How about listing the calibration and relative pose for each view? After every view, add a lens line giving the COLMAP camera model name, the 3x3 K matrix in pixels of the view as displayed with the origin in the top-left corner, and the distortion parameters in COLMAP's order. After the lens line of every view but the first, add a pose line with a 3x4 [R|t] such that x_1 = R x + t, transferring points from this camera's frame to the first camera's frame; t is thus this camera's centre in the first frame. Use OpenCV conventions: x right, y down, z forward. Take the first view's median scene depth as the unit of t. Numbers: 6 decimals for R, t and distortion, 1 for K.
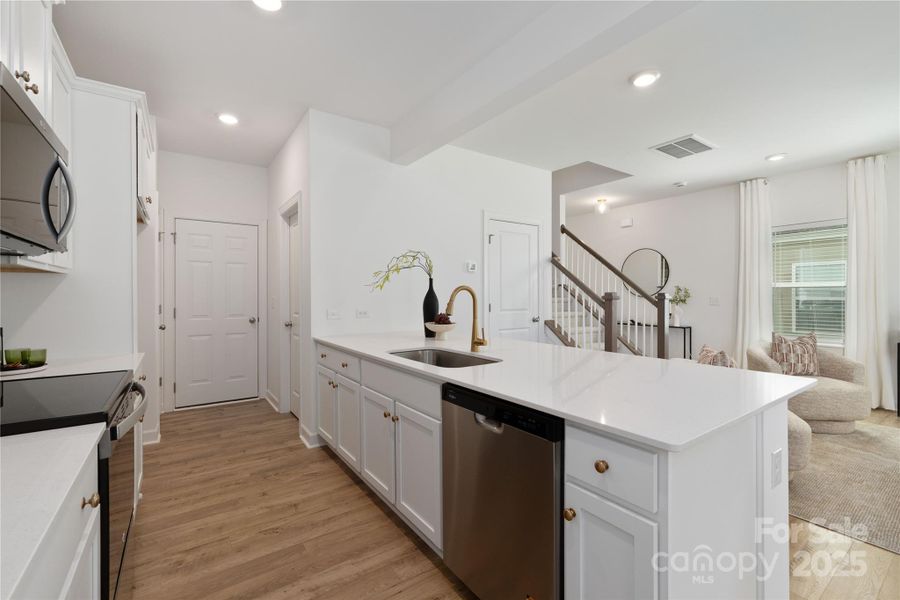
lens RADIAL K [[389.5, 0, 450.8], [0, 389.5, 302.3], [0, 0, 1]] dist [0.000071, -0.000291]
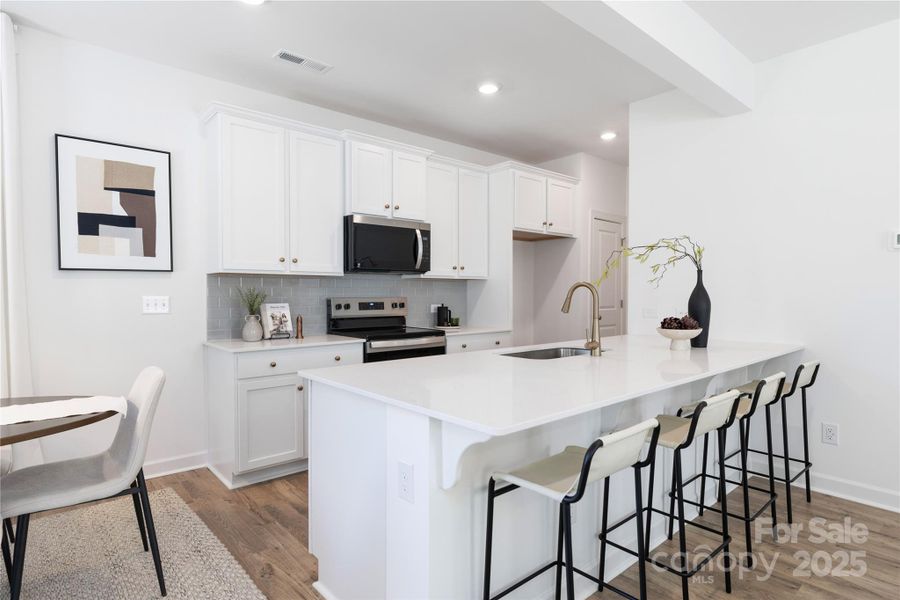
lens RADIAL K [[493.1, 0, 450.0], [0, 493.1, 300.0], [0, 0, 1]] dist [0.000991, -0.000416]
pose [[0.101172, 0.023044, -0.994602, 0.836168], [-0.019721, 0.999582, 0.021153, -0.013230], [0.994674, 0.017474, 0.101584, 0.428073]]
